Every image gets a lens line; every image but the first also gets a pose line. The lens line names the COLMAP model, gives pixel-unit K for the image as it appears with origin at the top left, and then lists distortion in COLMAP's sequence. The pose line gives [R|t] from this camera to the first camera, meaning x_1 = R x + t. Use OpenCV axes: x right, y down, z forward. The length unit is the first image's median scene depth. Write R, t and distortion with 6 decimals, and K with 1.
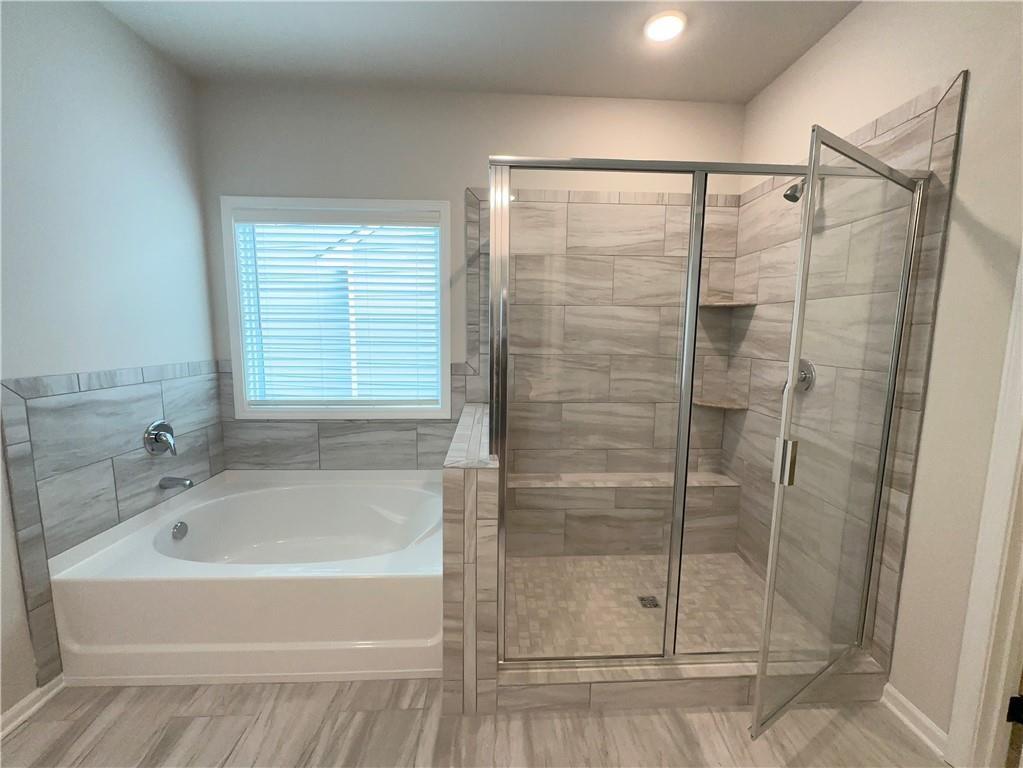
lens RADIAL K [[413.6, 0, 511.1], [0, 413.6, 381.8], [0, 0, 1]] dist [-0.000831, -0.000077]
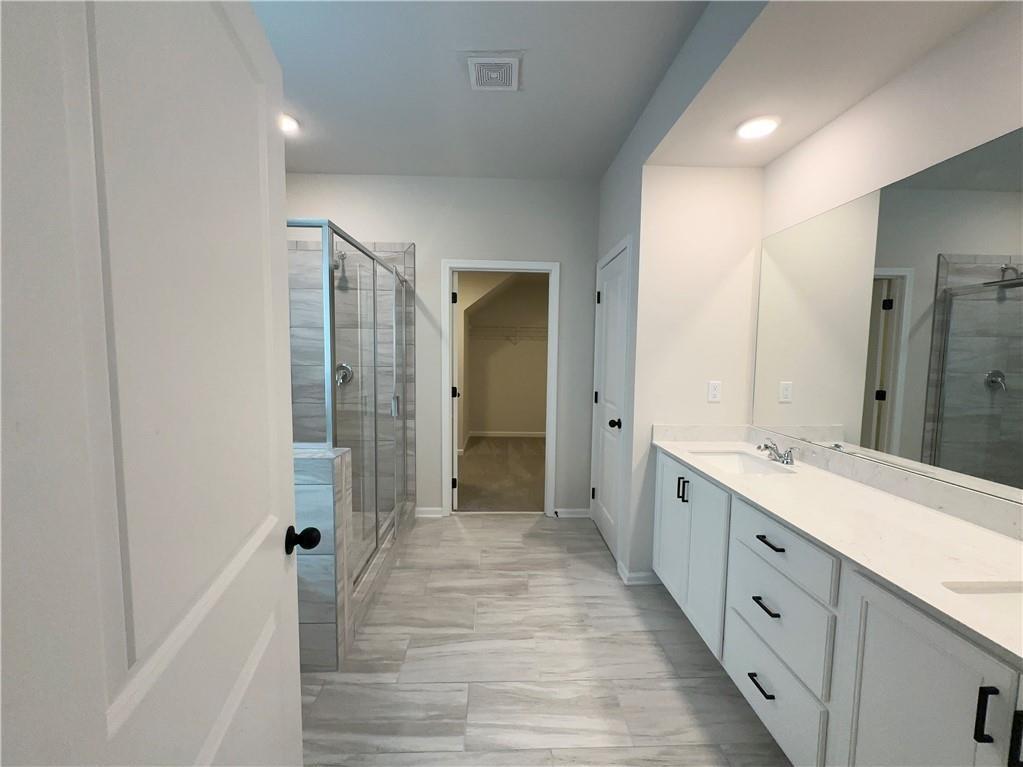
lens RADIAL K [[410.7, 0, 509.3], [0, 410.7, 387.2], [0, 0, 1]] dist [-0.003577, -0.000067]
pose [[0.016227, -0.084315, 0.996307, -1.227253], [0.111037, 0.990427, 0.082009, -0.028972], [-0.993684, 0.109296, 0.025433, 0.394822]]
